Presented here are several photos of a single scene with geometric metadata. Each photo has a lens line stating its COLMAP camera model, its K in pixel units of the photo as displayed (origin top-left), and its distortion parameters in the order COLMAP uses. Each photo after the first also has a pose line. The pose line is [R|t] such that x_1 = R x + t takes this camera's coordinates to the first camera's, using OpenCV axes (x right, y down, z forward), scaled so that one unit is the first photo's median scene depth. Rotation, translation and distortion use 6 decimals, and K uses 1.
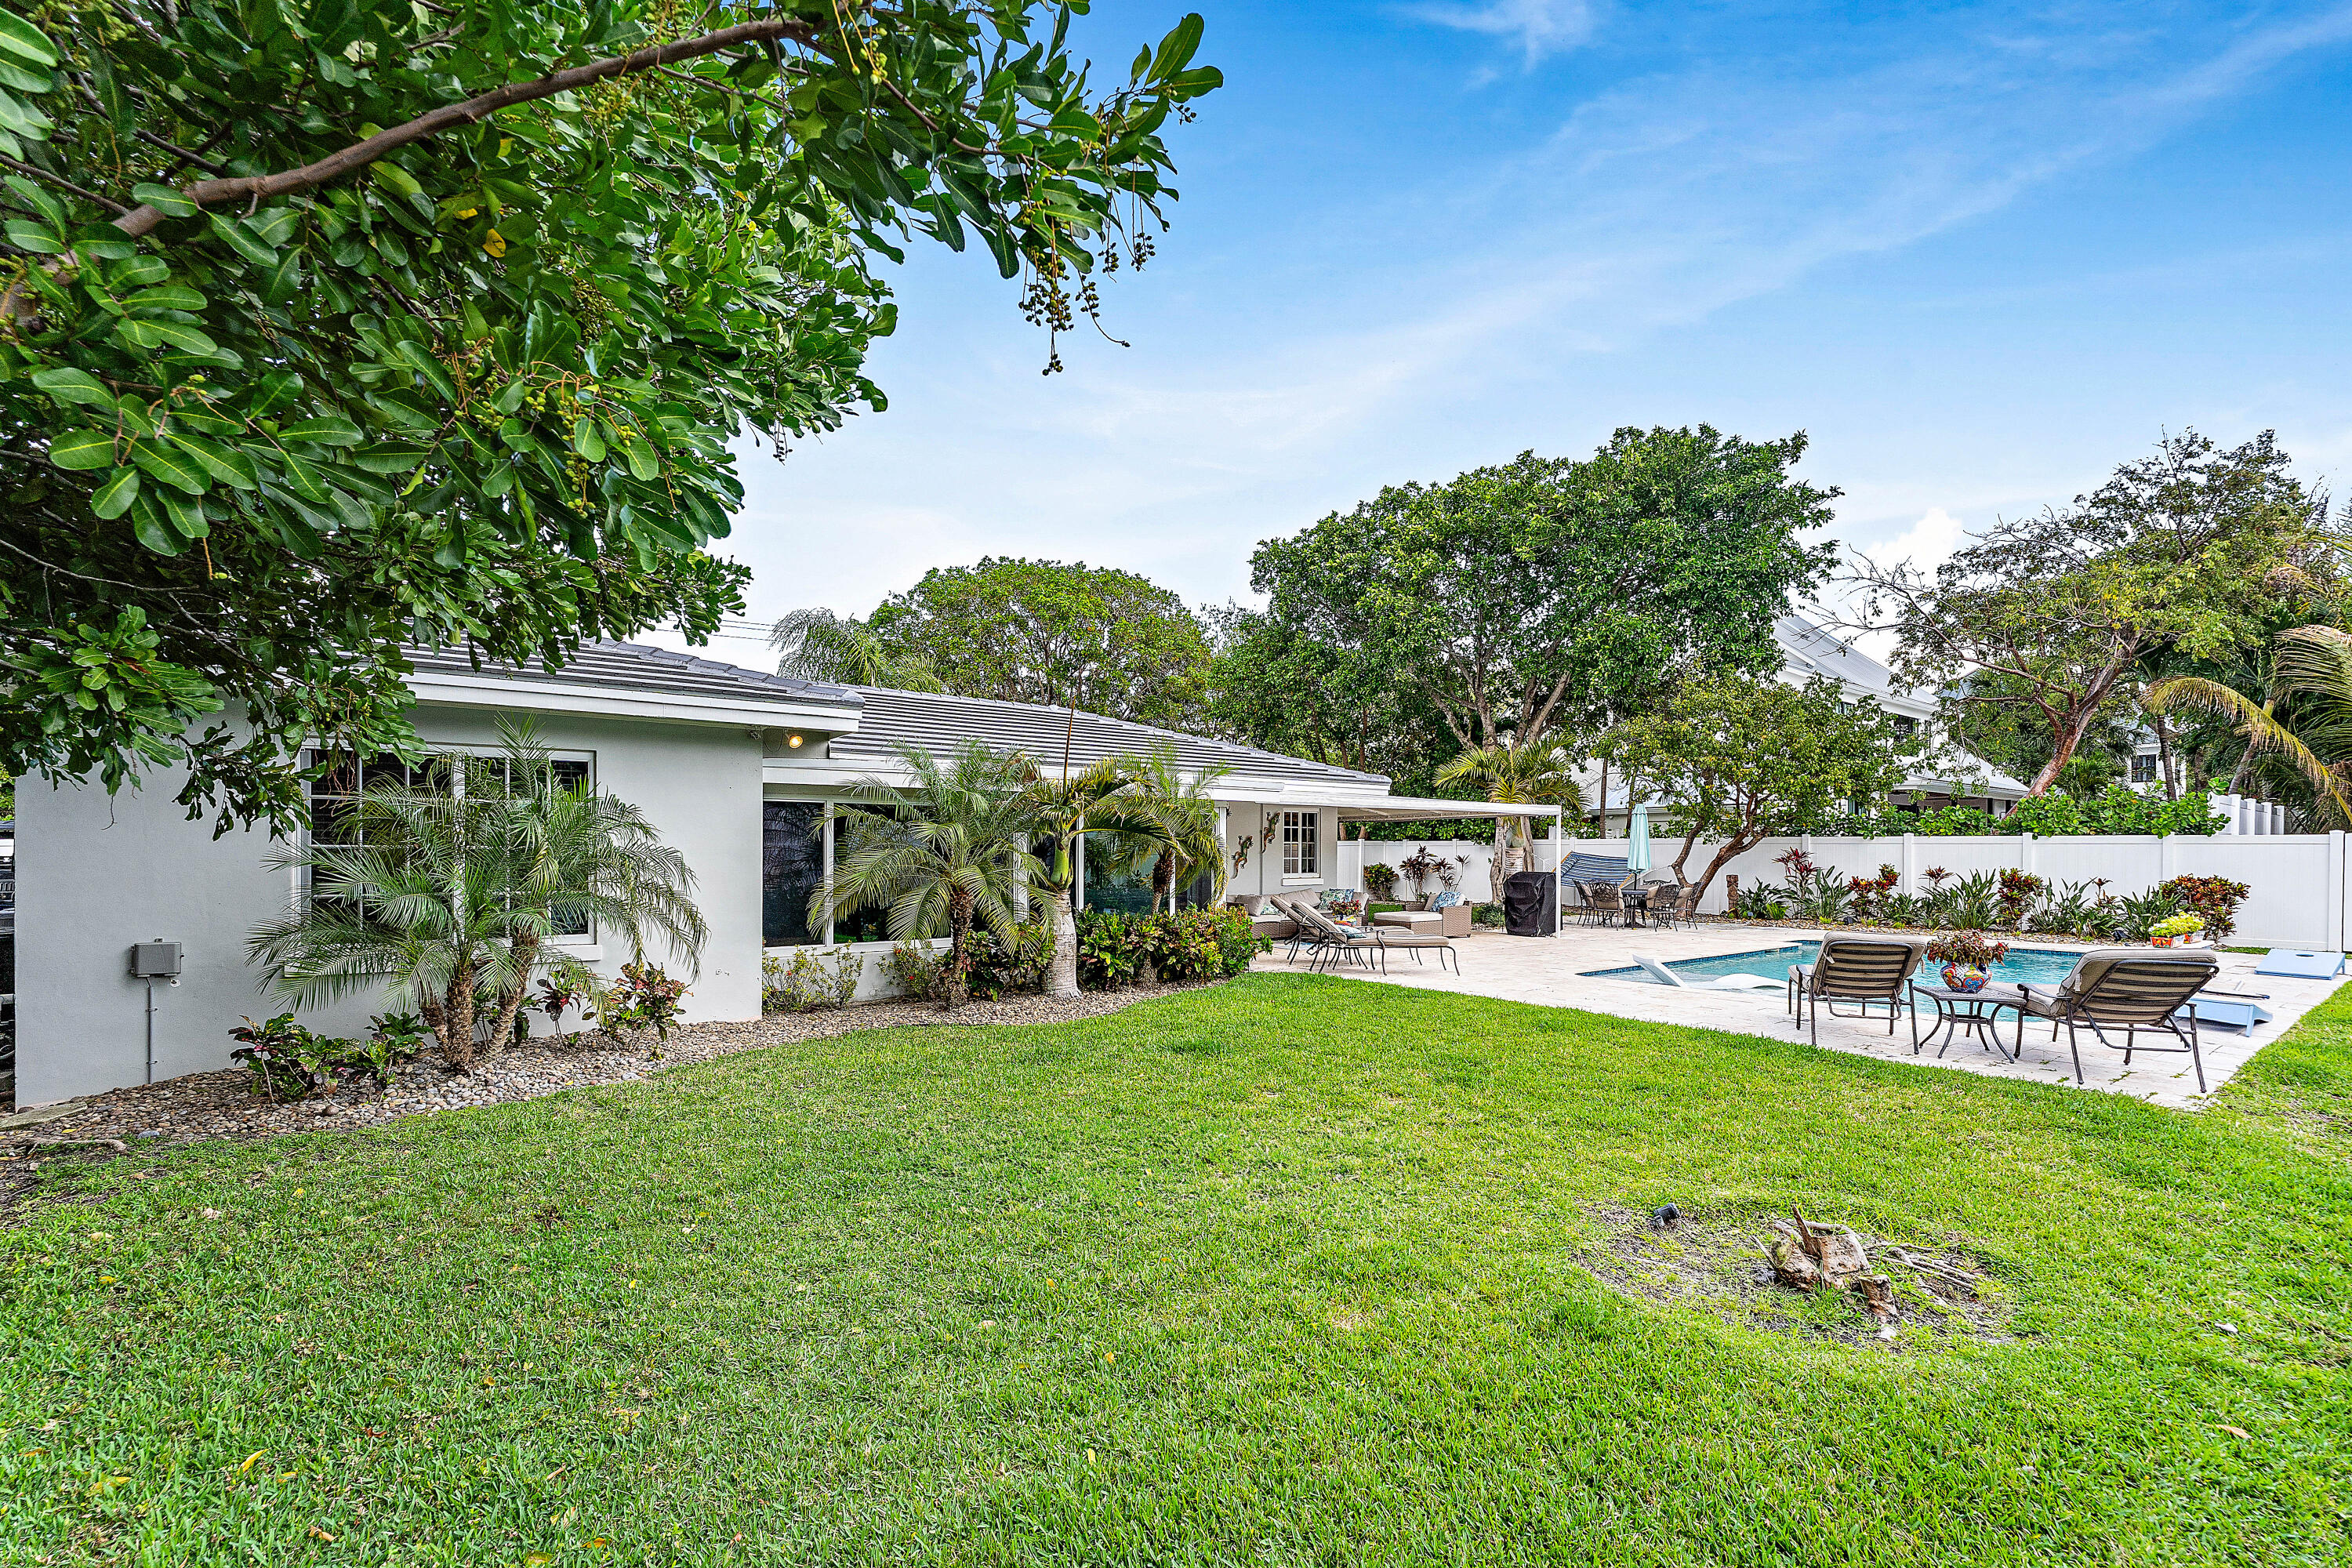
lens RADIAL K [[968.6, 0, 1174.9], [0, 968.6, 840.2], [0, 0, 1]] dist [-0.001350, -0.000105]
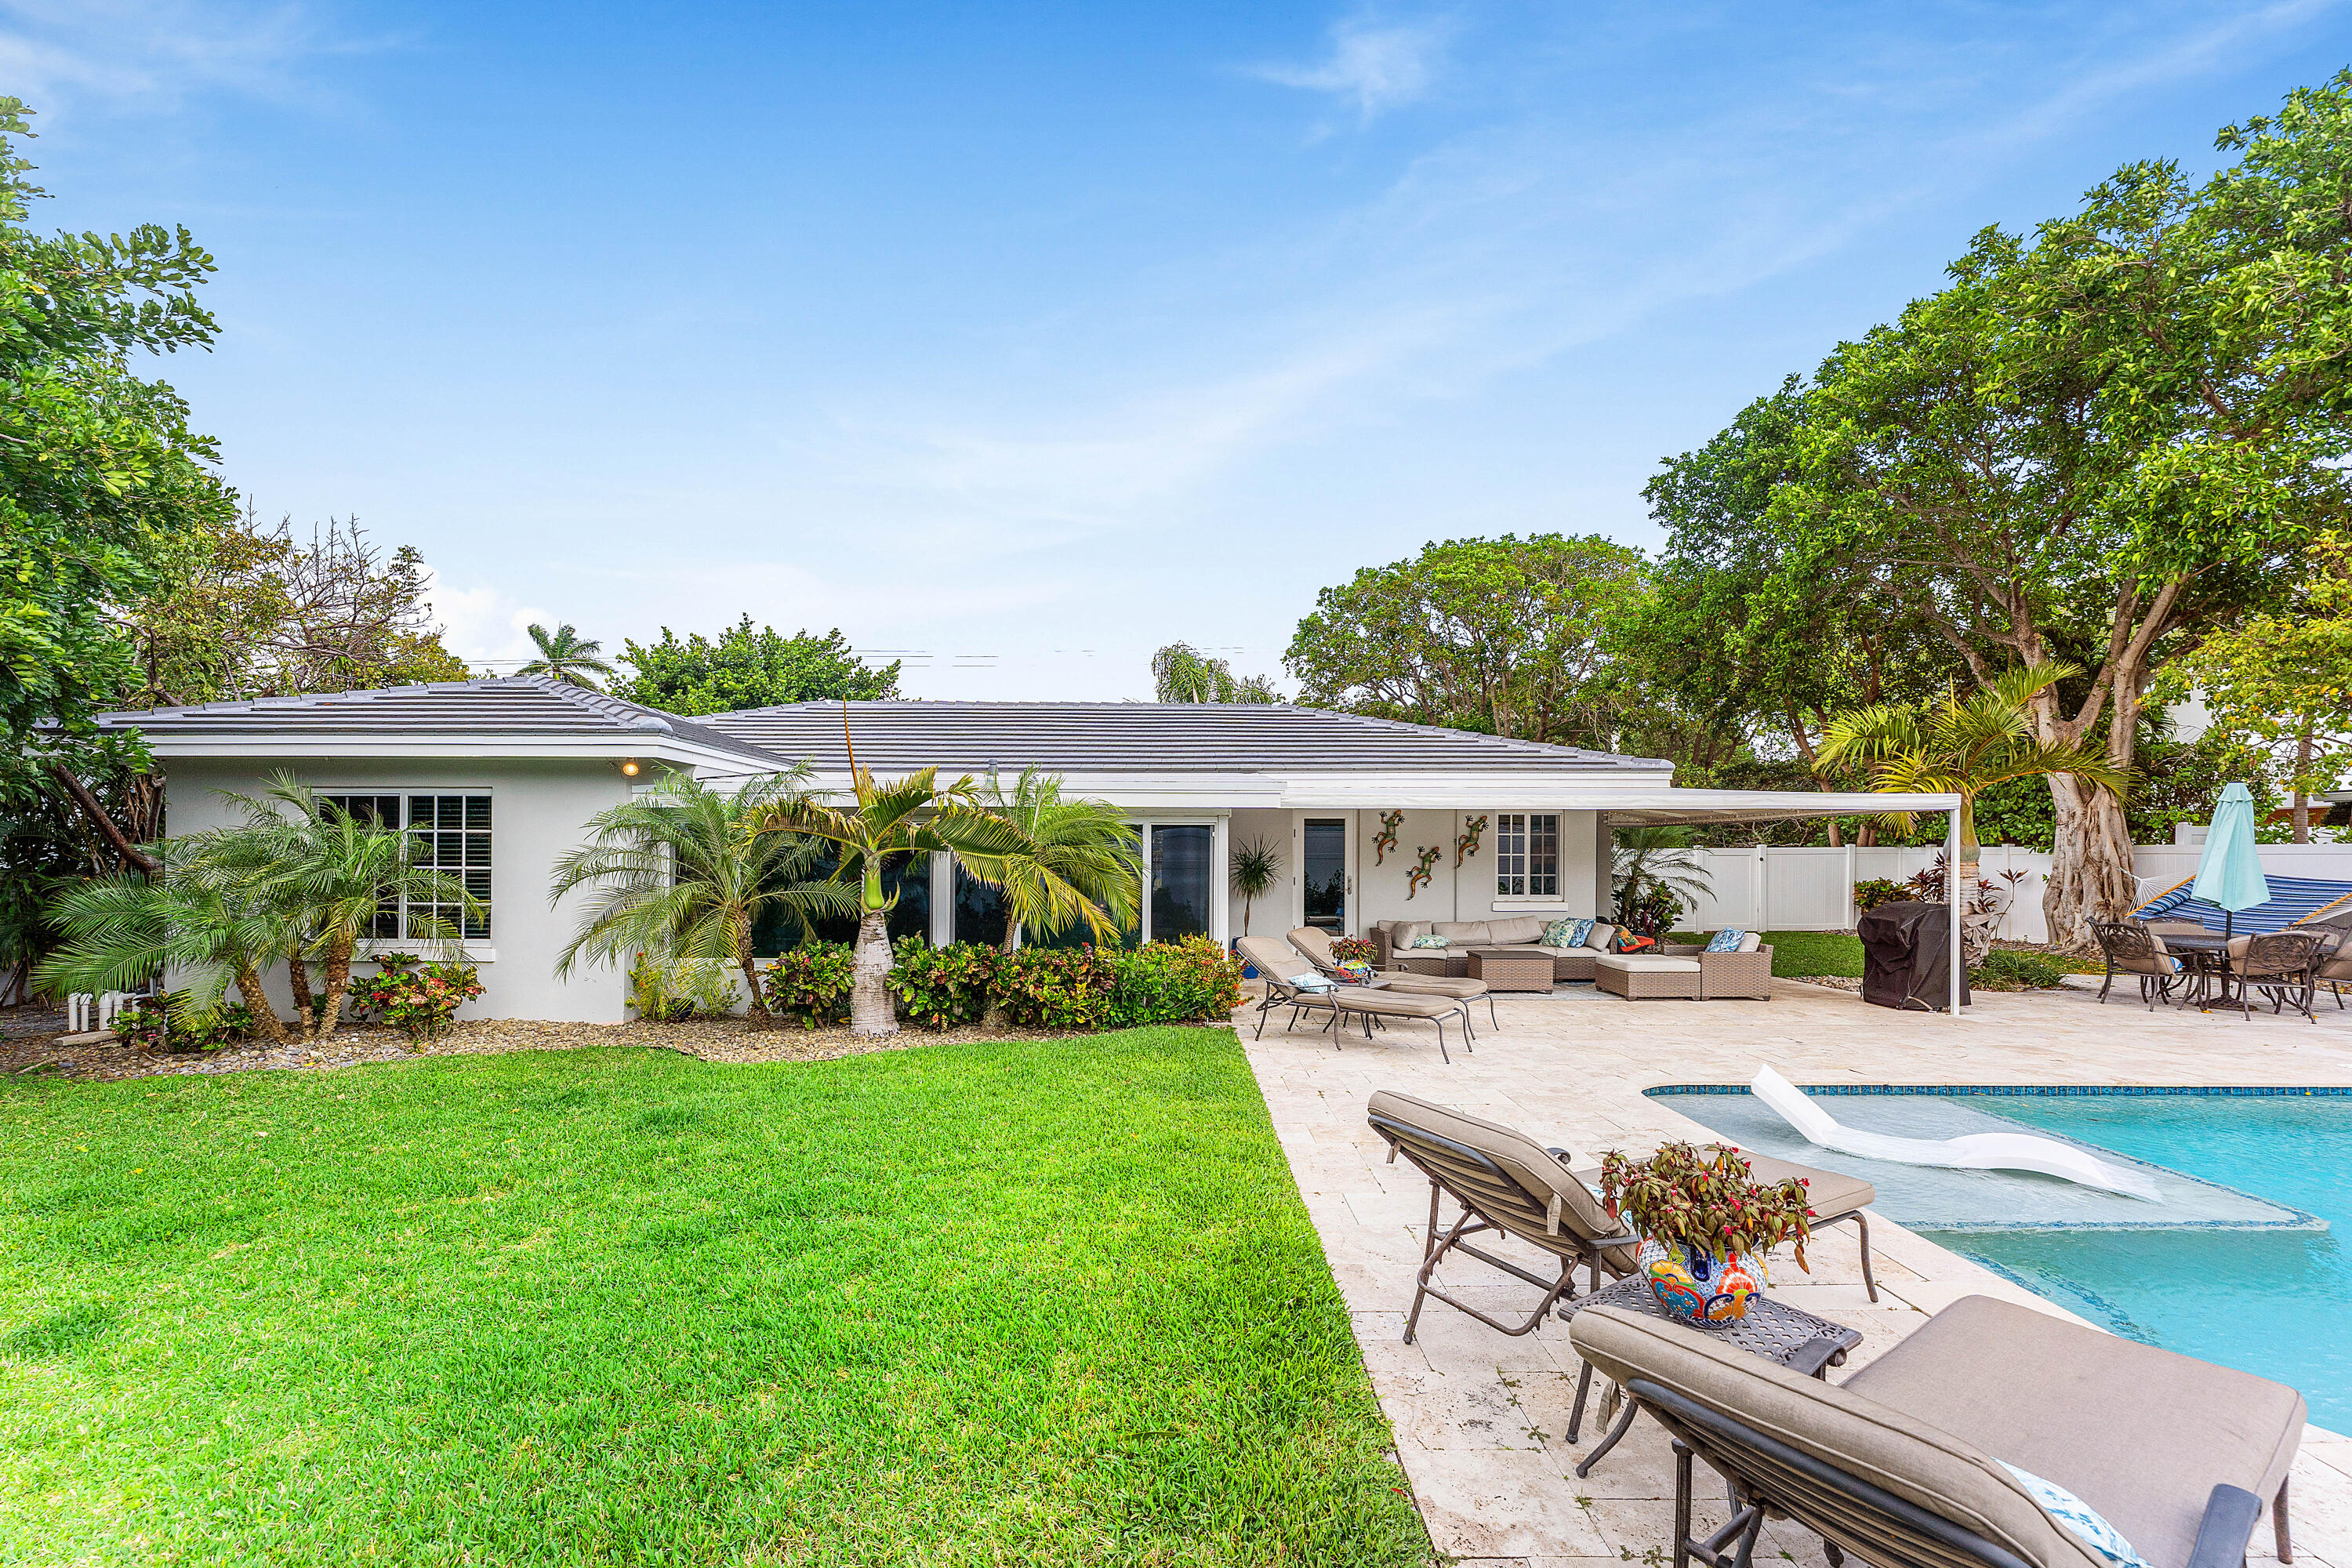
lens RADIAL K [[968.6, 0, 1174.9], [0, 968.6, 840.2], [0, 0, 1]] dist [-0.001350, -0.000105]
pose [[0.825954, -0.011722, -0.563615, 0.330418], [0.008556, 0.999929, -0.008258, -0.004735], [0.563672, 0.001998, 0.825996, 0.219084]]
